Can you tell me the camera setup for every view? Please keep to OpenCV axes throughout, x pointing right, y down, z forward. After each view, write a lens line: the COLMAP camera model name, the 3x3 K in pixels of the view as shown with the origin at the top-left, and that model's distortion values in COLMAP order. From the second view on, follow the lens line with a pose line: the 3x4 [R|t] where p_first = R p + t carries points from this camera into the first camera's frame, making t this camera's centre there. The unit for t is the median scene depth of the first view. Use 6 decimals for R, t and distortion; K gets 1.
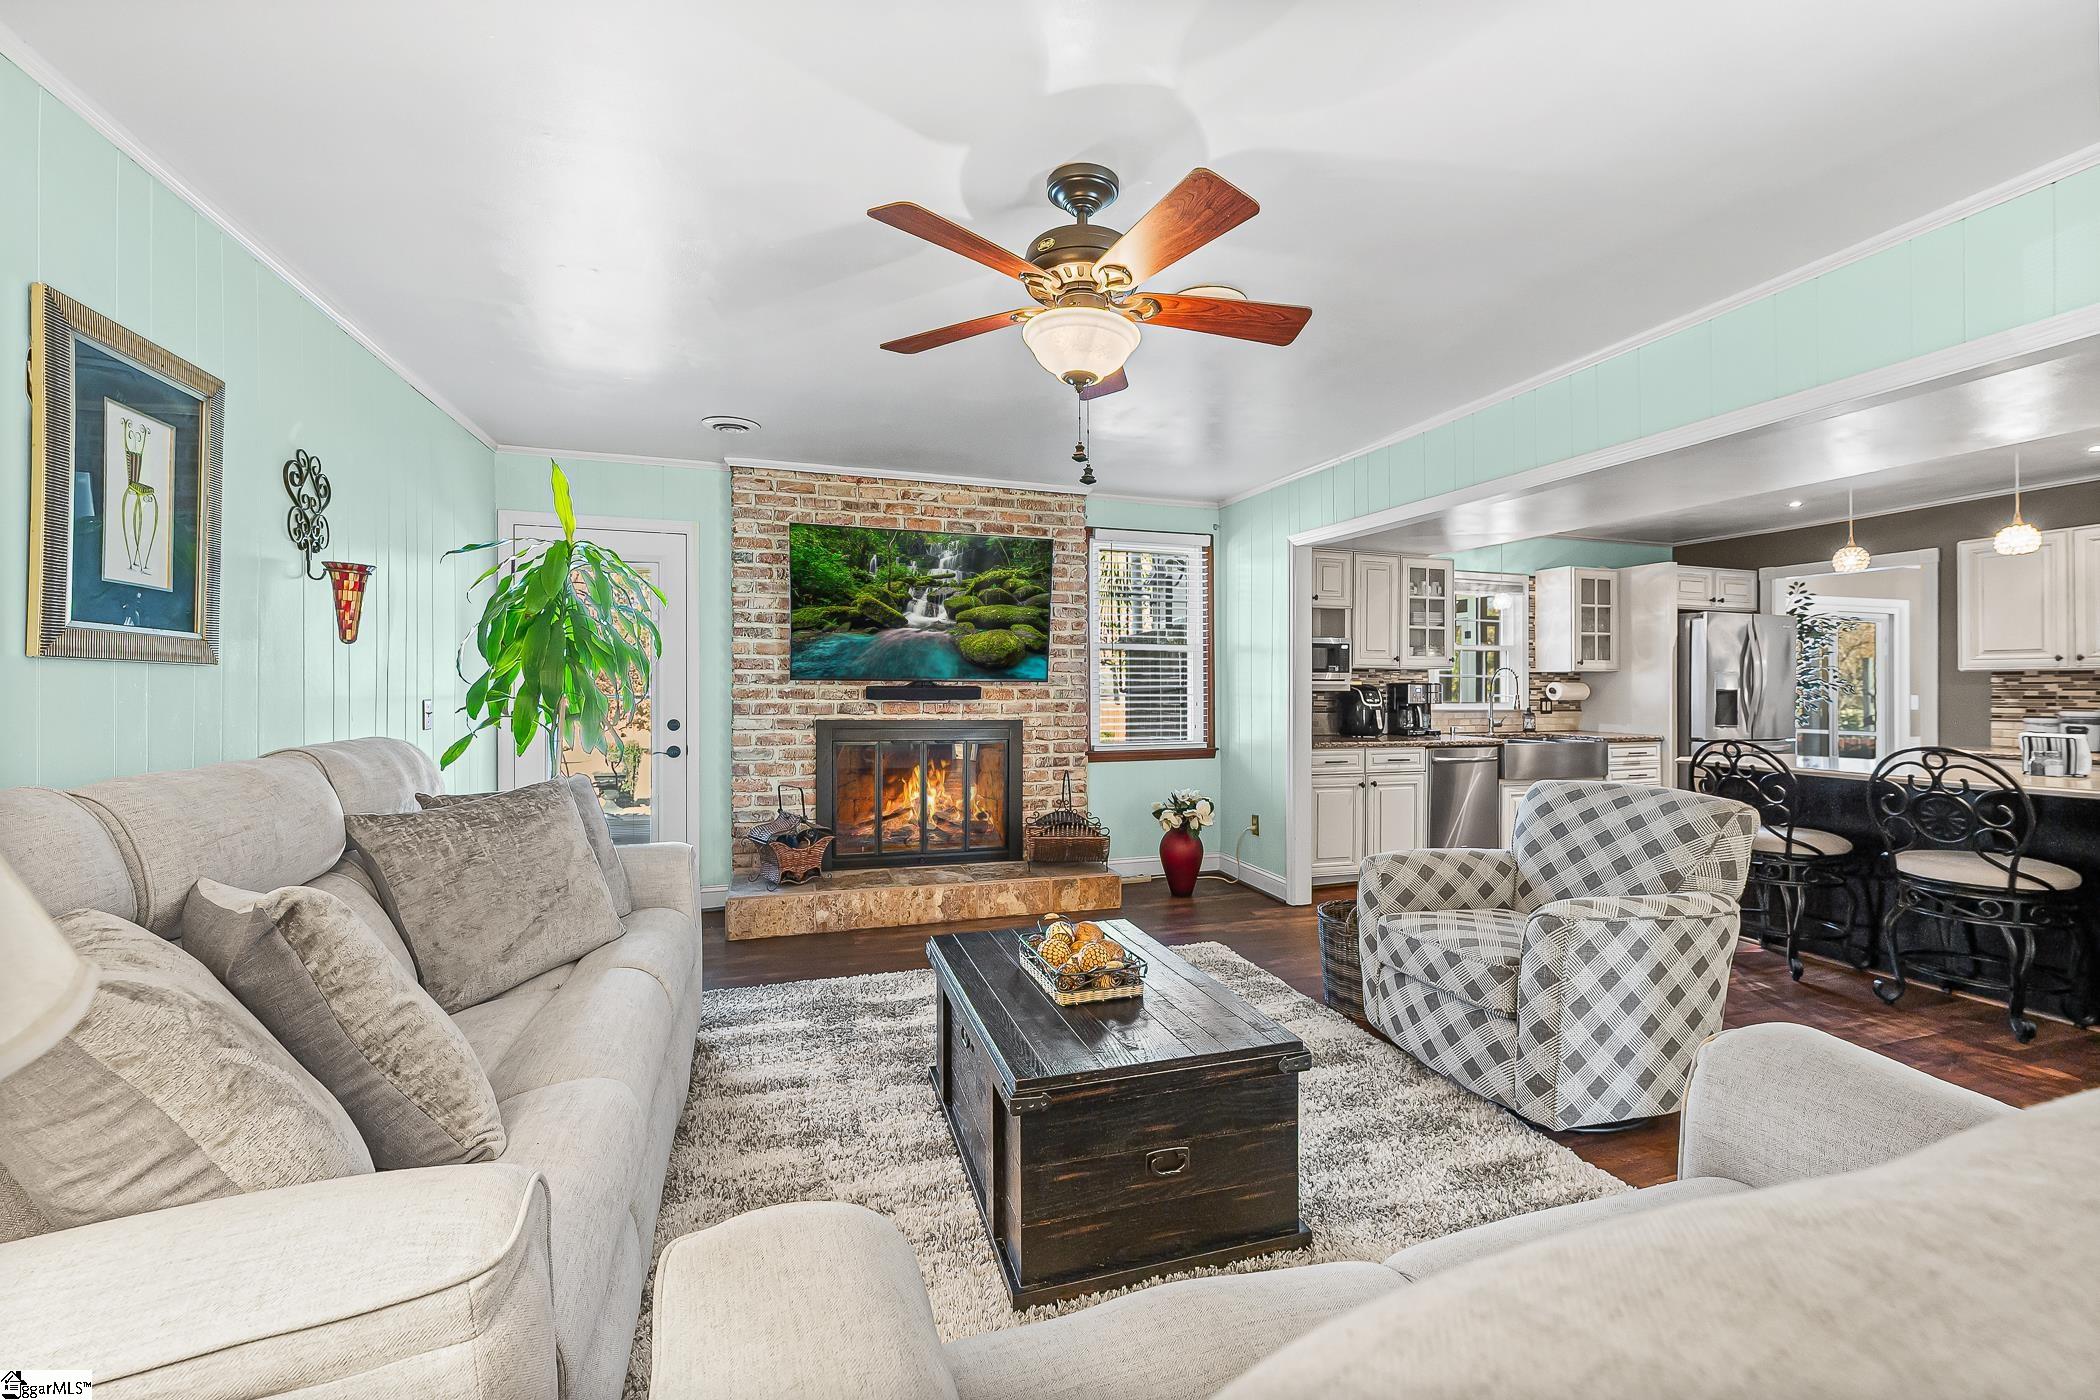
lens RADIAL K [[843.4, 0, 1050.0], [0, 843.4, 700.0], [0, 0, 1]] dist [0.000476, -0.000006]
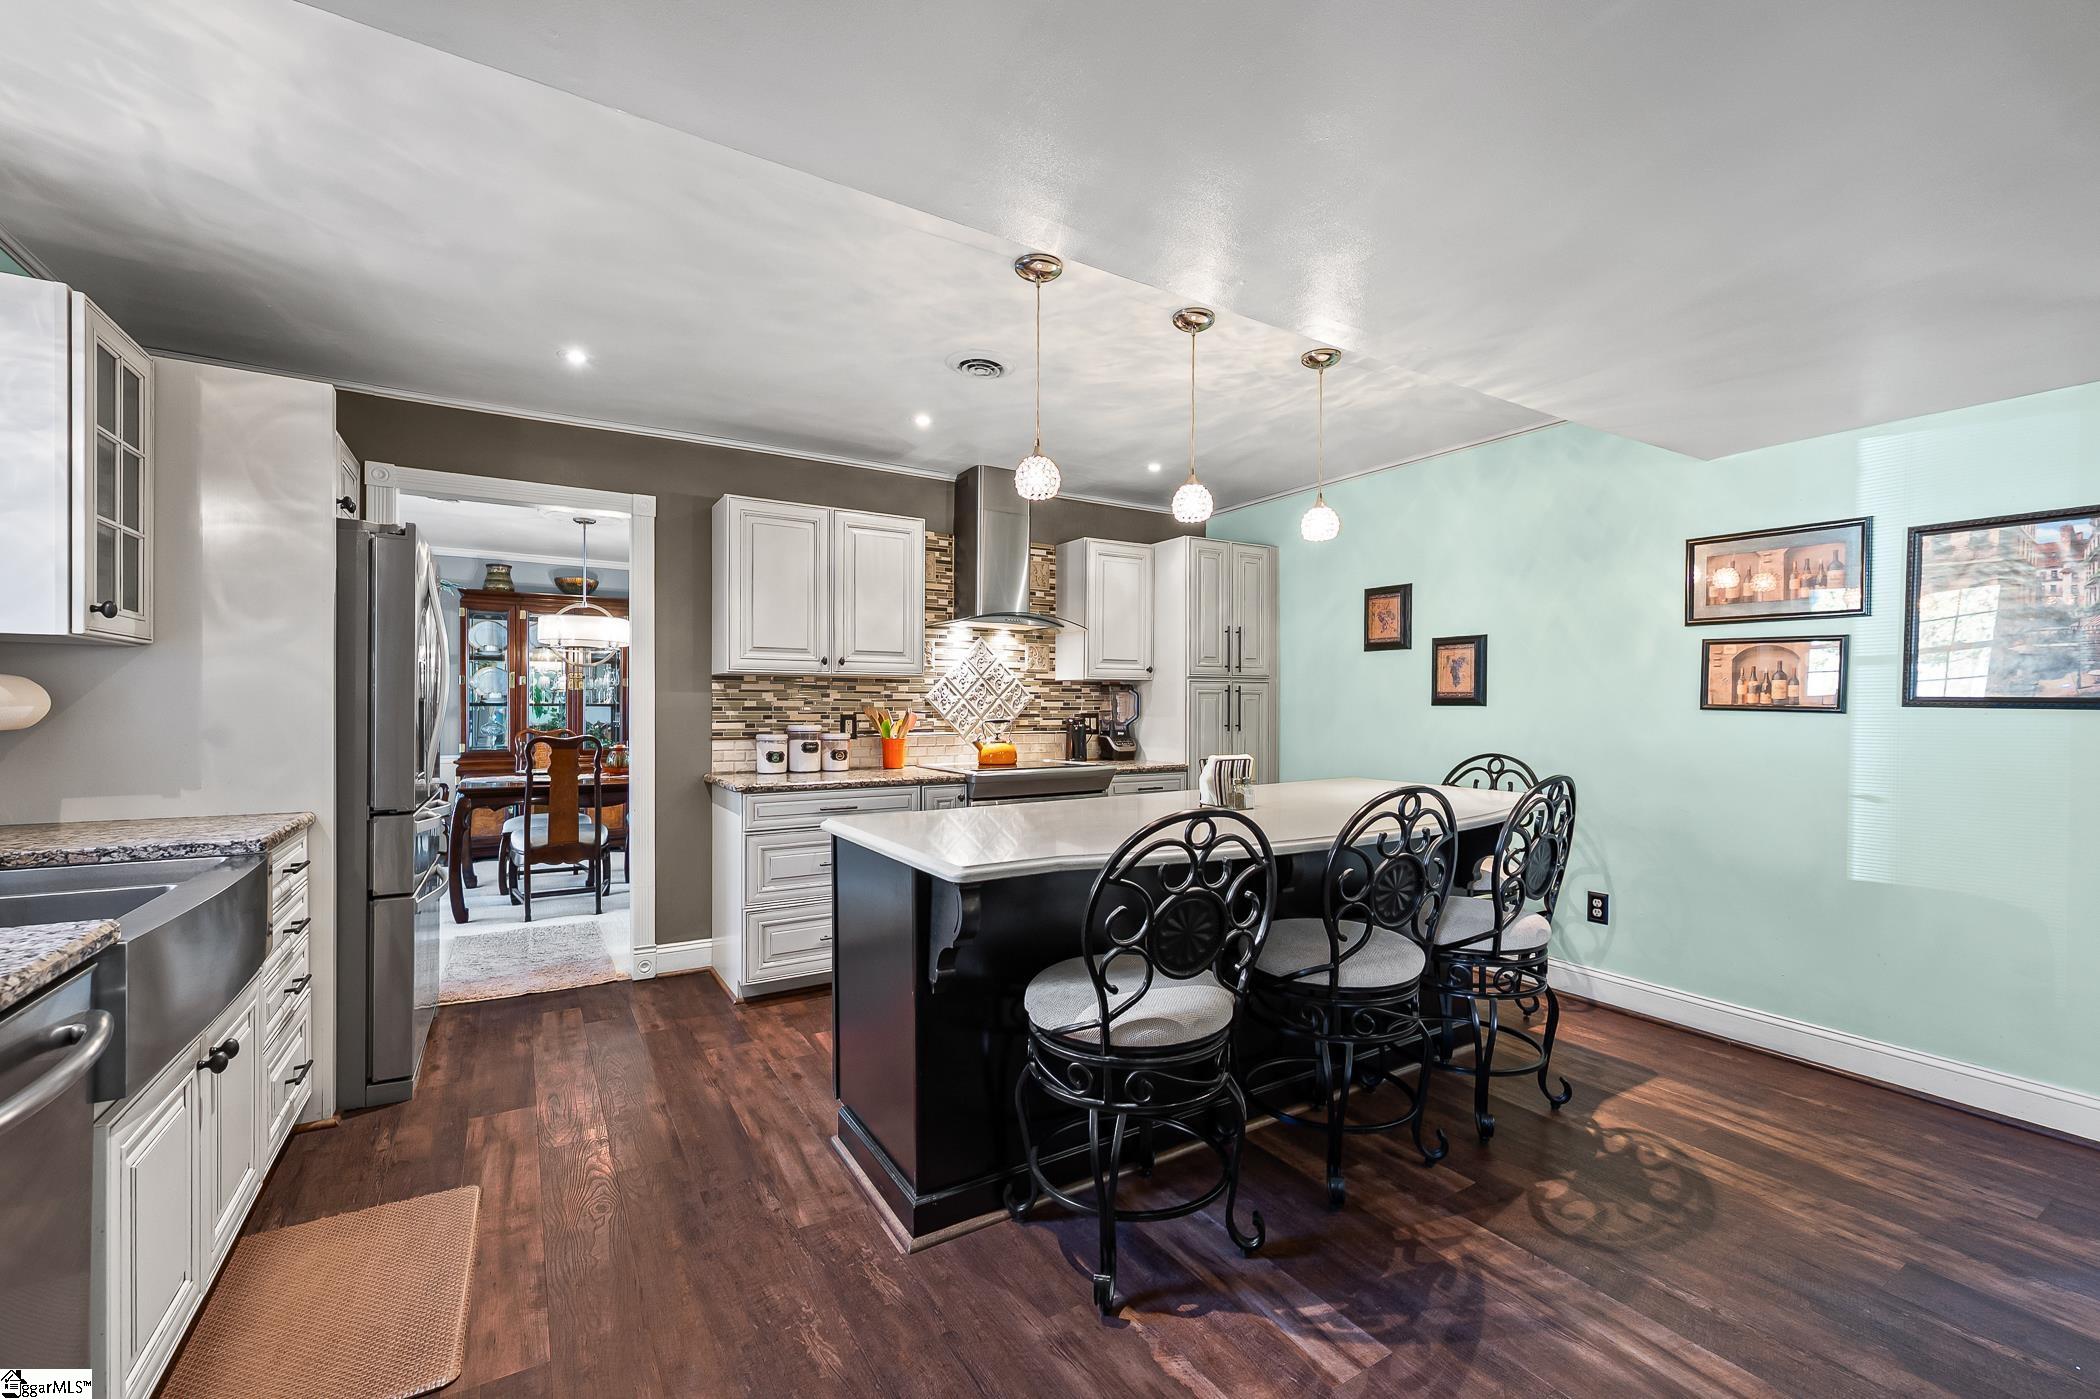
lens RADIAL K [[870.4, 0, 1050.0], [0, 870.4, 699.5], [0, 0, 1]] dist [-0.000332, -0.000047]
pose [[-0.243994, 0.001796, 0.969775, 0.293859], [0.009540, 0.999954, 0.000549, -0.009723], [-0.969730, 0.009385, -0.244000, 0.933402]]
